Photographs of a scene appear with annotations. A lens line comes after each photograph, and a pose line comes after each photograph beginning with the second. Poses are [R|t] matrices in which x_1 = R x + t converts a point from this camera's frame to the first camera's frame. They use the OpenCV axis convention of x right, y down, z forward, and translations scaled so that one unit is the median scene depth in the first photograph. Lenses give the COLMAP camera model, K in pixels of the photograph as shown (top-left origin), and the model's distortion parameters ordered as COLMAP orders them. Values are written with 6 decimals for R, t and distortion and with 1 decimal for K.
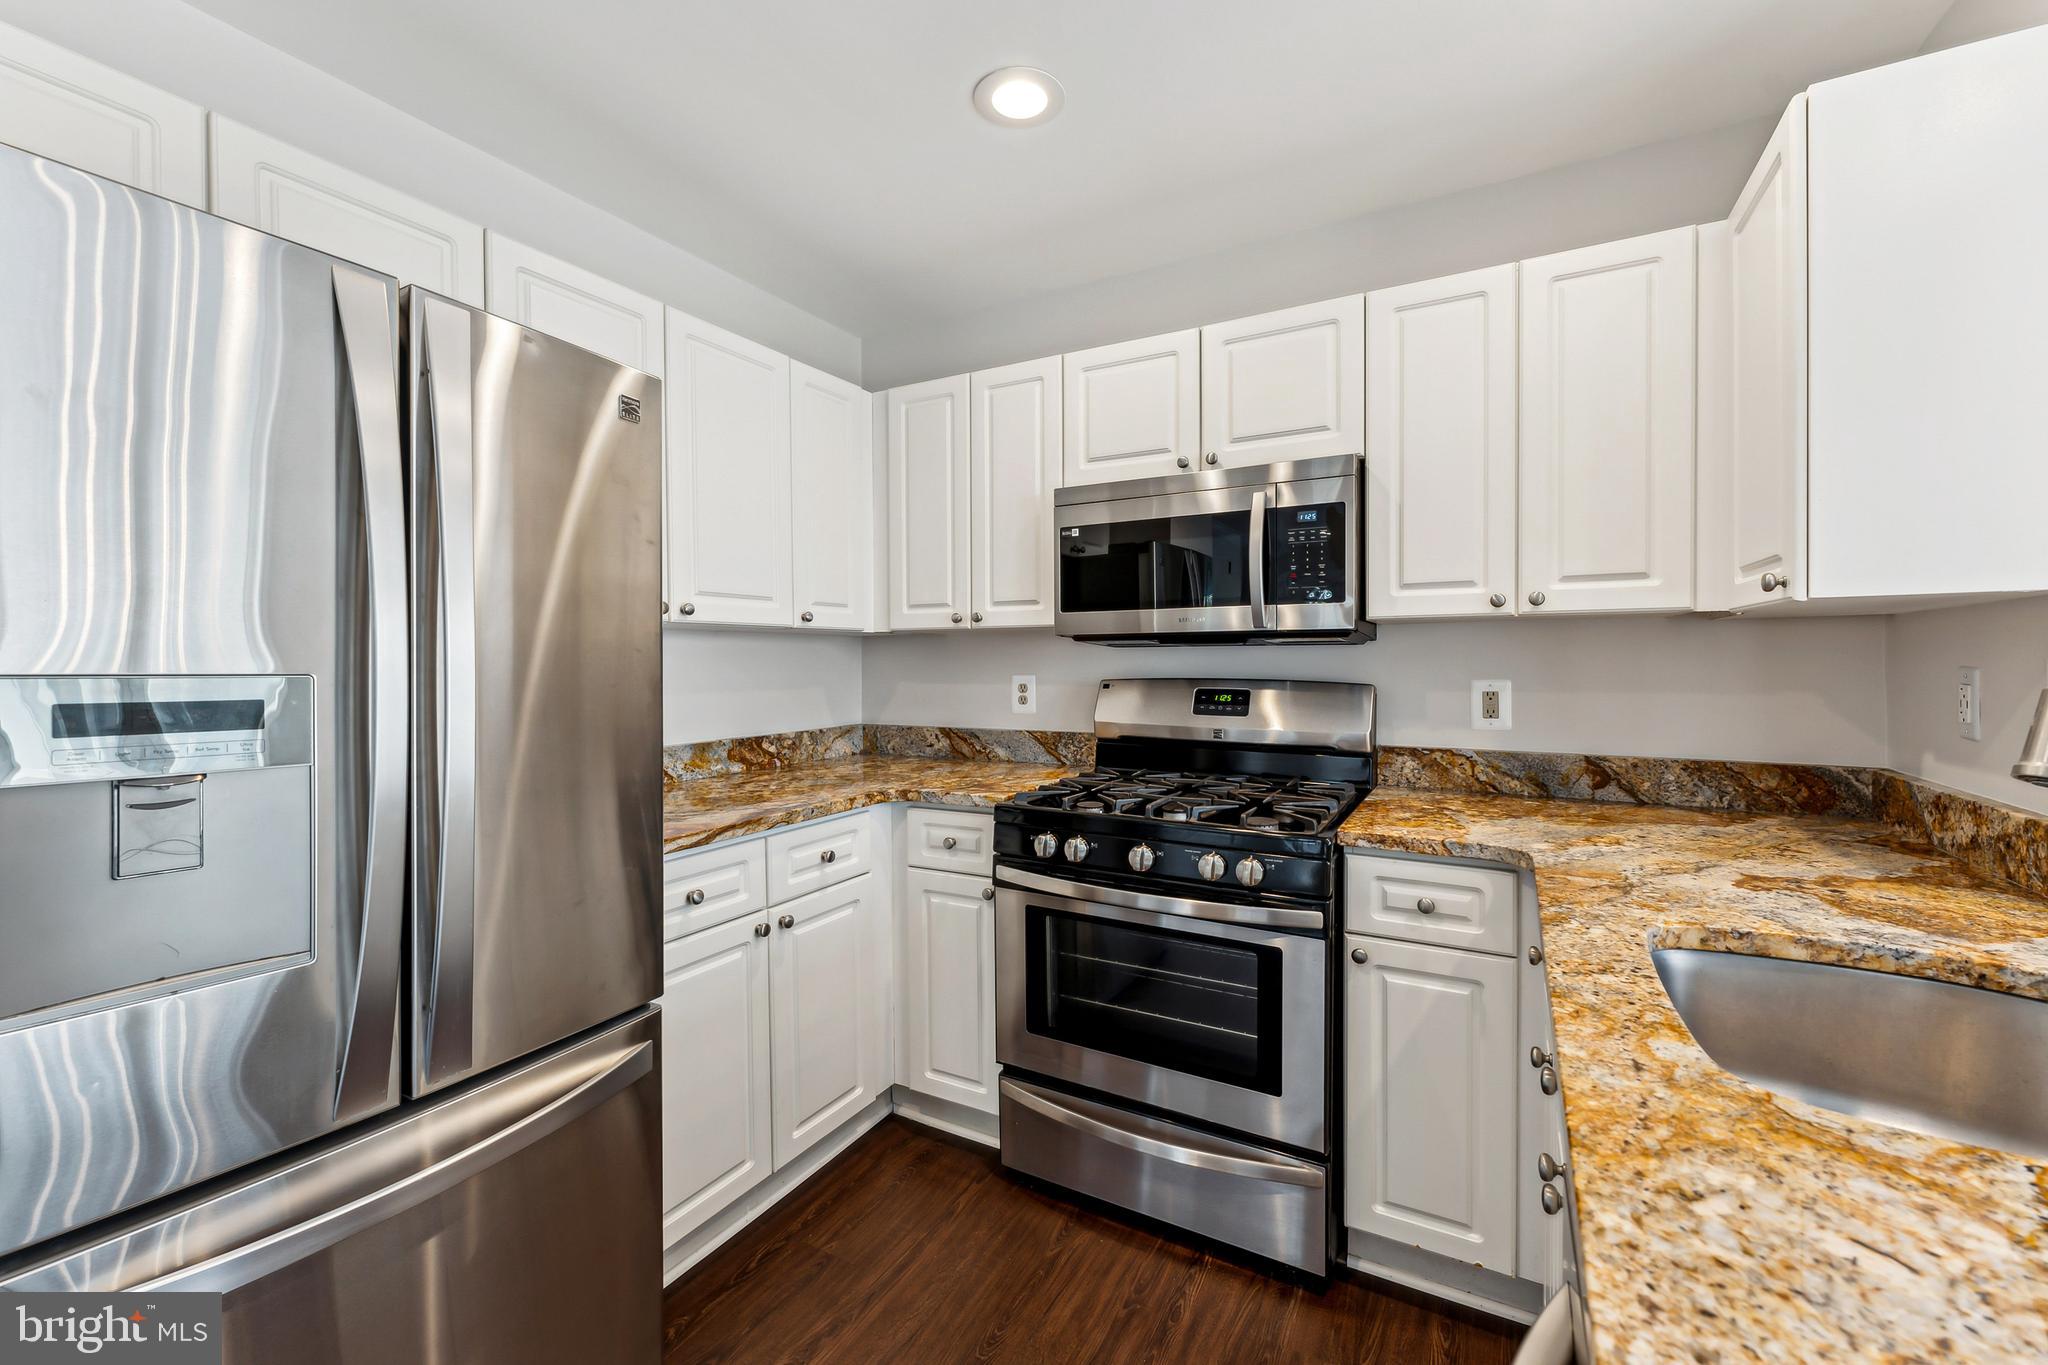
lens RADIAL K [[839.2, 0, 1034.3], [0, 839.2, 672.9], [0, 0, 1]] dist [0.001186, 0.001847]
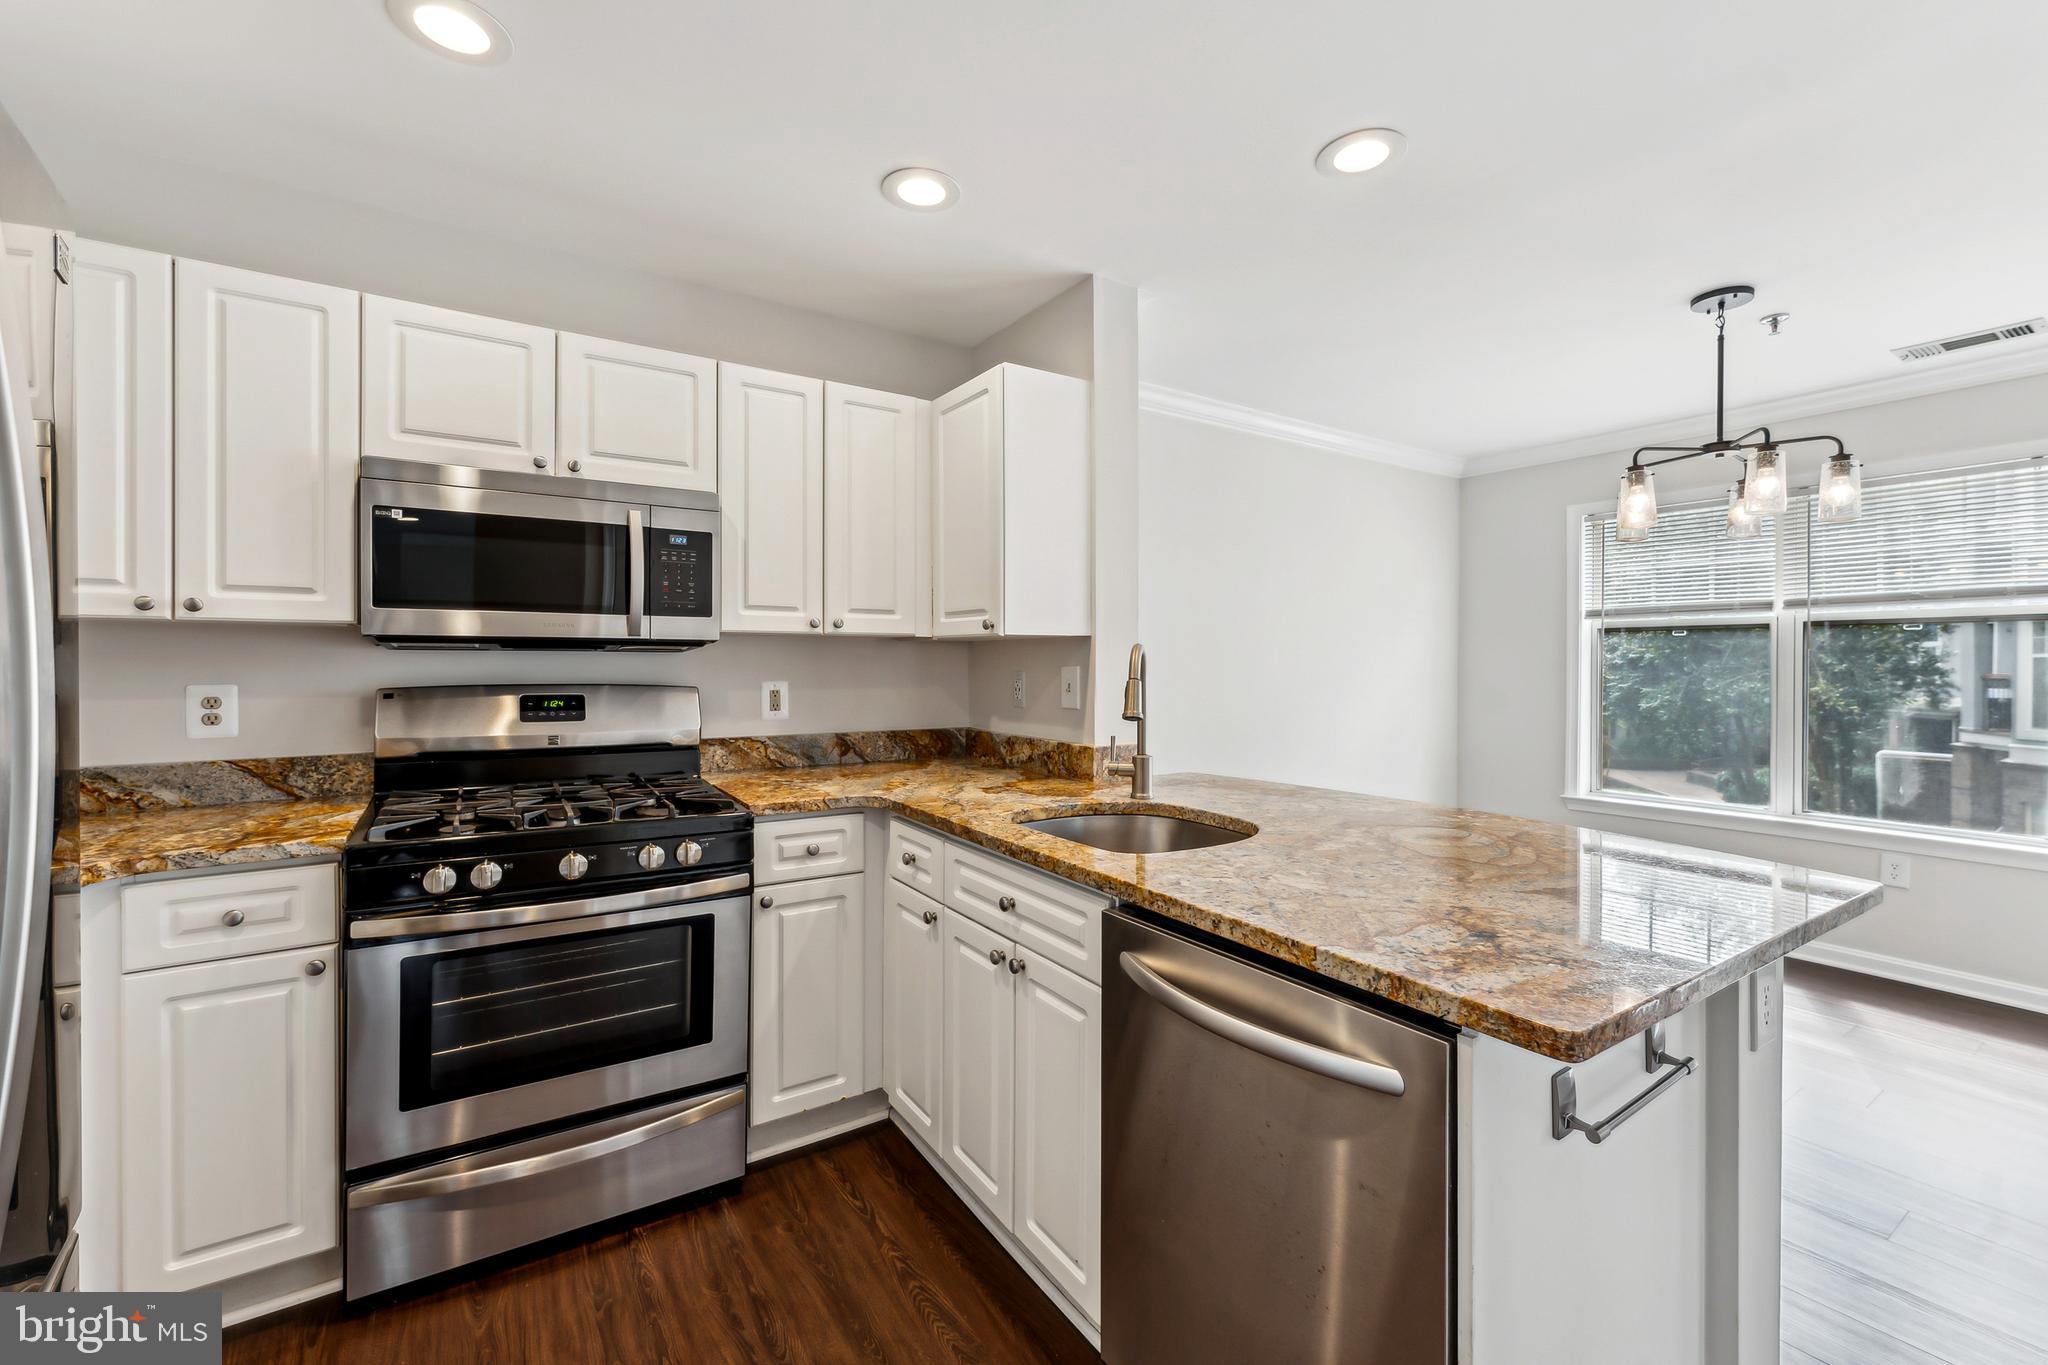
lens RADIAL K [[839.2, 0, 1008.6], [0, 839.2, 666.3], [0, 0, 1]] dist [0.001186, 0.001847]
pose [[0.473532, 0.000363, 0.880777, -0.458212], [0.008695, 0.999949, -0.005087, -0.005455], [-0.880734, 0.010067, 0.473505, 0.068645]]
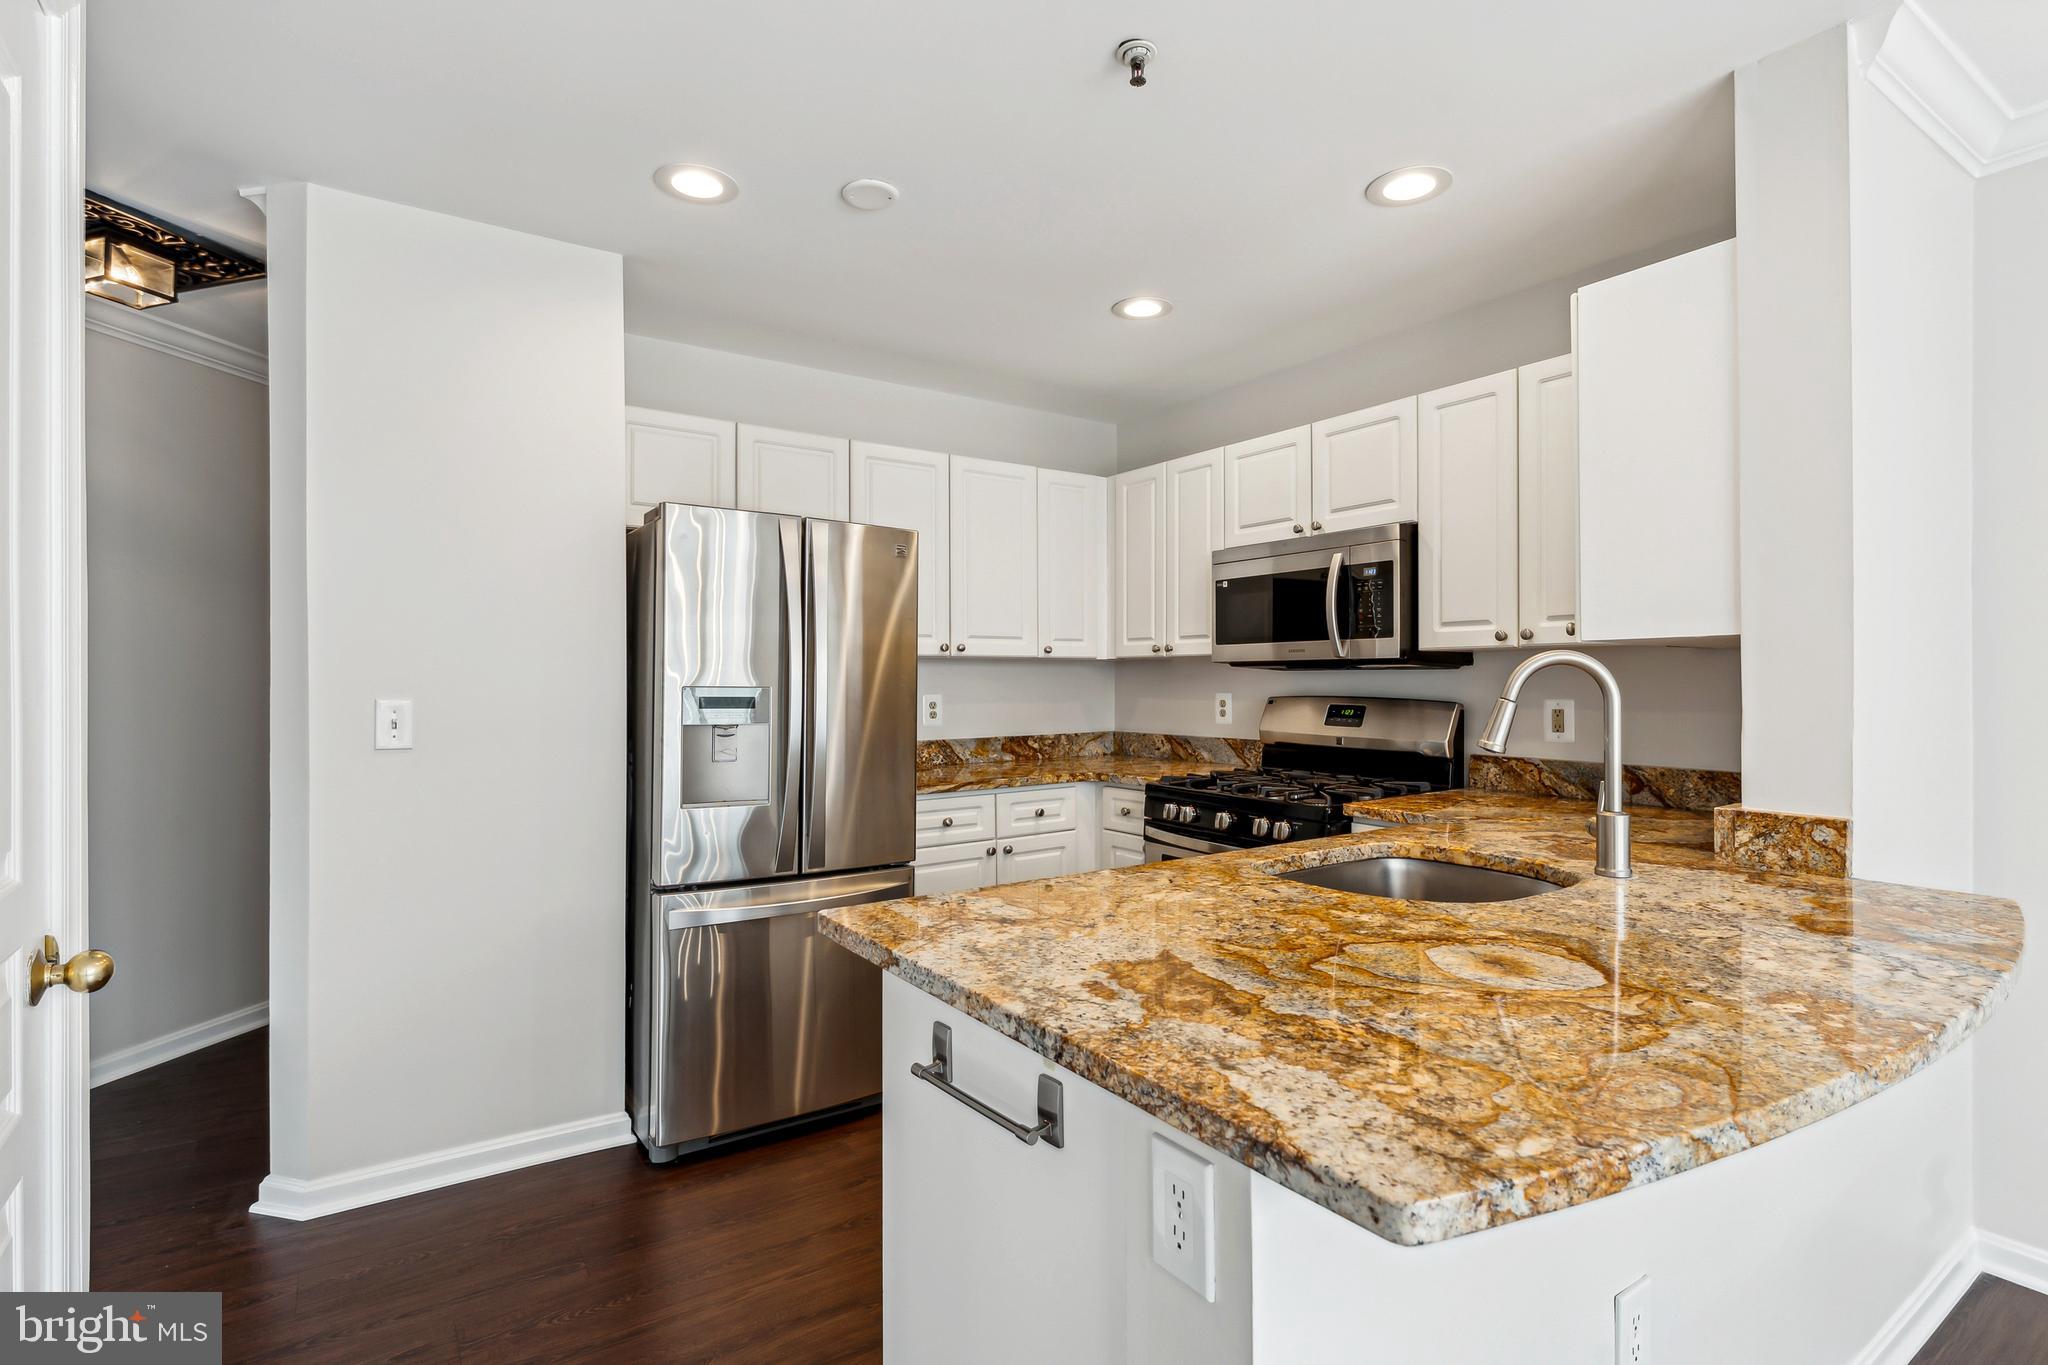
lens RADIAL K [[984.4, 0, 1024.1], [0, 984.4, 680.6], [0, 0, 1]] dist [-0.000269, 0.000577]
pose [[0.893591, 0.002675, -0.448875, 0.524880], [-0.008433, 0.999906, -0.010827, 0.003337], [0.448804, 0.013460, 0.893529, -0.591779]]
